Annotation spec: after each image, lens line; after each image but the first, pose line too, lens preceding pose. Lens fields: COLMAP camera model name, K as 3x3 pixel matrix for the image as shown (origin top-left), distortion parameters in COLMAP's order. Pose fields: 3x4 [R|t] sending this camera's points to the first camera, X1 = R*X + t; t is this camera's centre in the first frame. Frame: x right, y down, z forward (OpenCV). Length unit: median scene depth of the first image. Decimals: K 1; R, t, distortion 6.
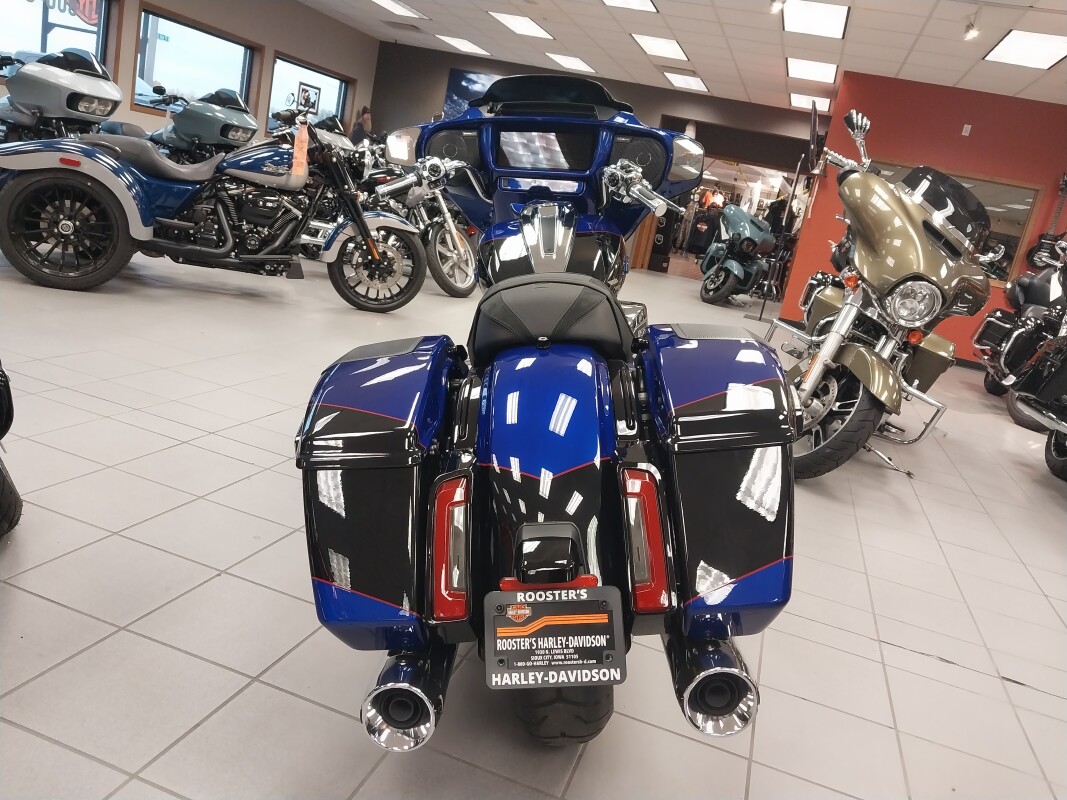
lens RADIAL K [[818.6, 0, 533.5], [0, 818.6, 400.0], [0, 0, 1]] dist [0.056019, -0.089031]
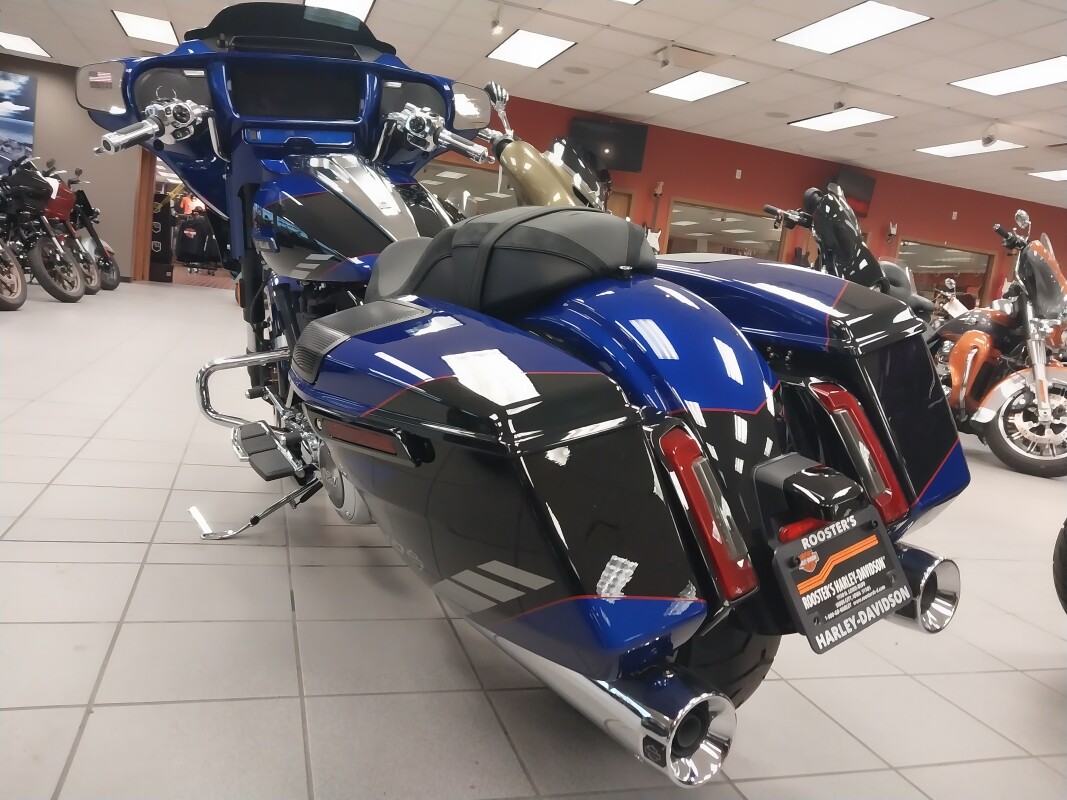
lens RADIAL K [[832.3, 0, 533.5], [0, 832.3, 400.0], [0, 0, 1]] dist [0.000512, -0.011061]
pose [[0.817991, -0.169106, 0.549812, -0.701812], [0.173173, 0.983864, 0.044967, 0.004830], [-0.548545, 0.058430, 0.834077, 0.423470]]
